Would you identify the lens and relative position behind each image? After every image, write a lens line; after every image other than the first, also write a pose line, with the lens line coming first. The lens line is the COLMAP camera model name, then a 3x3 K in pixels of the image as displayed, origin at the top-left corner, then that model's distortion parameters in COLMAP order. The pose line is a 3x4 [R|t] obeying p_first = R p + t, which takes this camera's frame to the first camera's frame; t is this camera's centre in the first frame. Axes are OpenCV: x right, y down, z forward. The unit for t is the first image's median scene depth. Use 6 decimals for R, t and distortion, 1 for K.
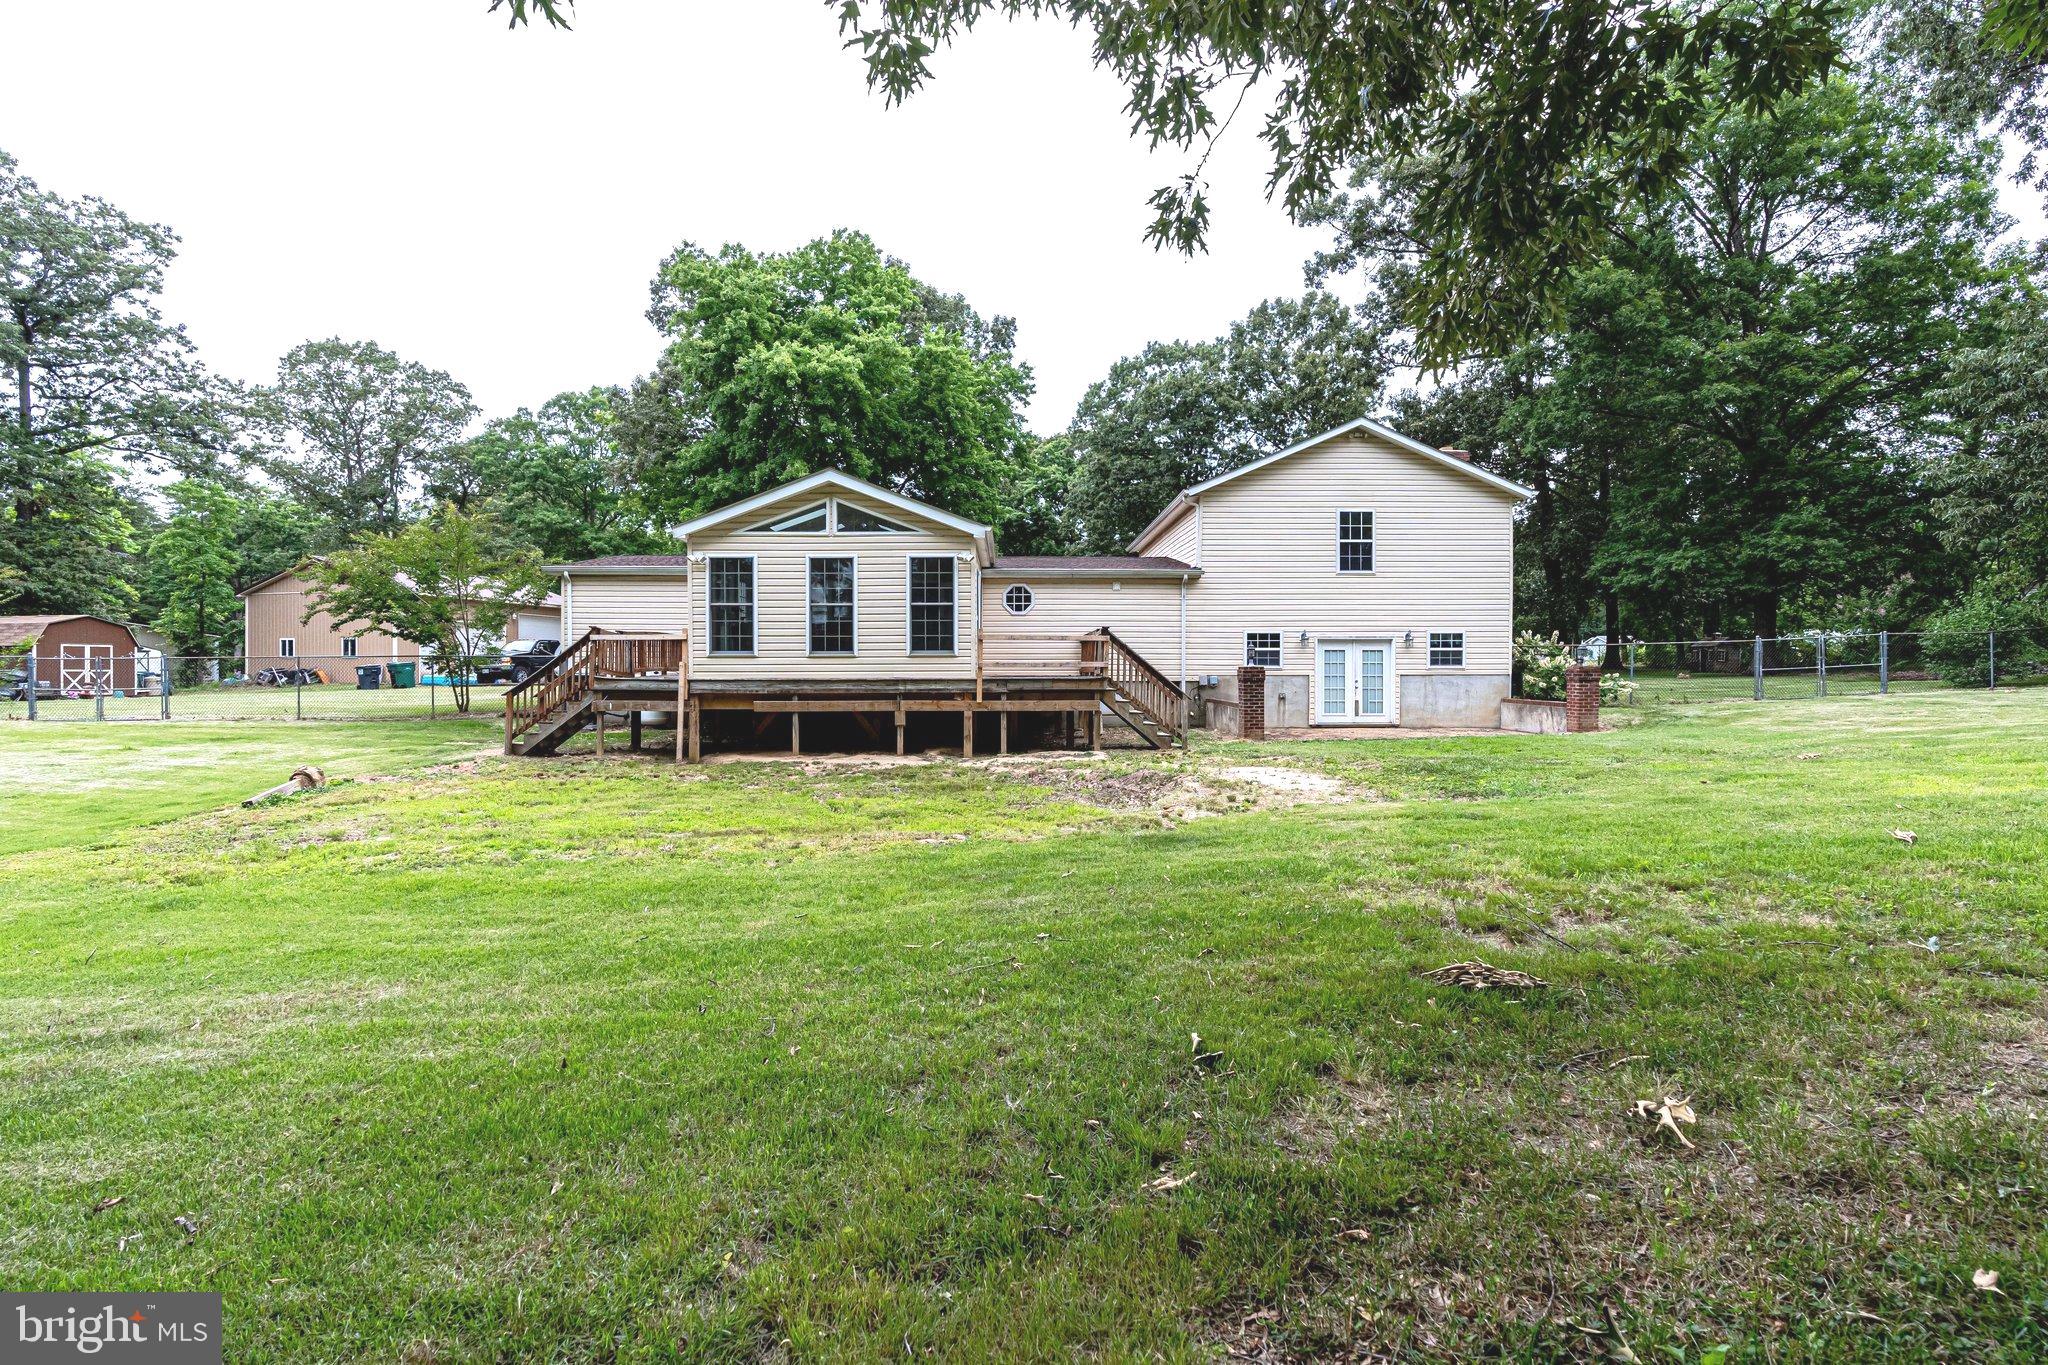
lens RADIAL K [[954.0, 0, 1025.8], [0, 954.0, 673.9], [0, 0, 1]] dist [0.000303, -0.000126]
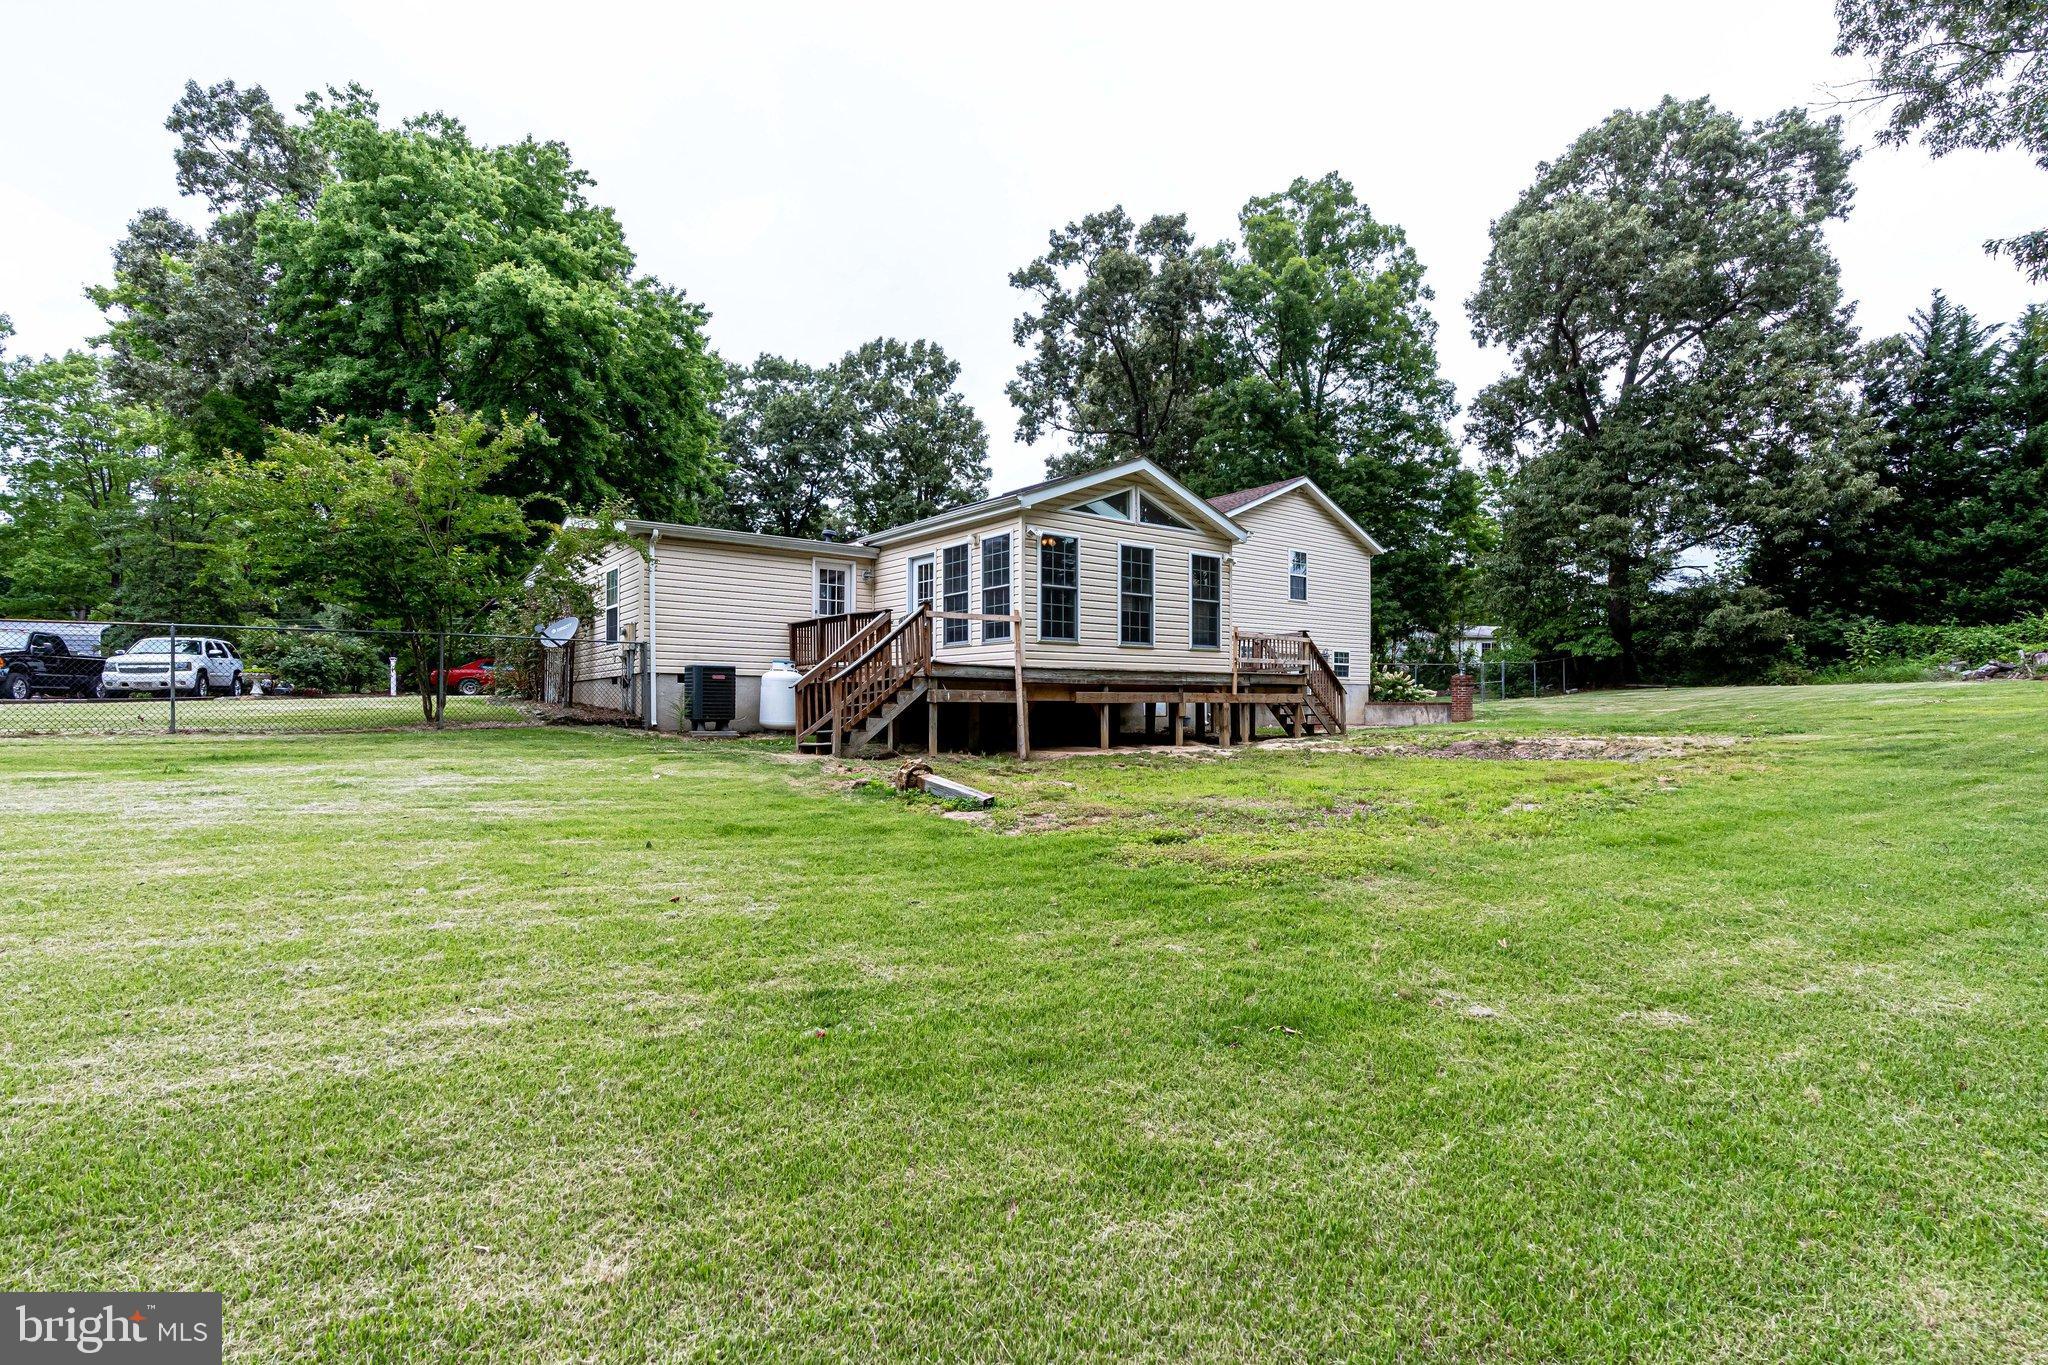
lens RADIAL K [[898.0, 0, 1022.8], [0, 898.0, 688.2], [0, 0, 1]] dist [0.019340, 0.000149]
pose [[0.823083, 0.010463, 0.567825, -0.825655], [-0.010434, 0.999940, -0.003301, 0.028273], [-0.567826, -0.003208, 0.823143, 0.301155]]
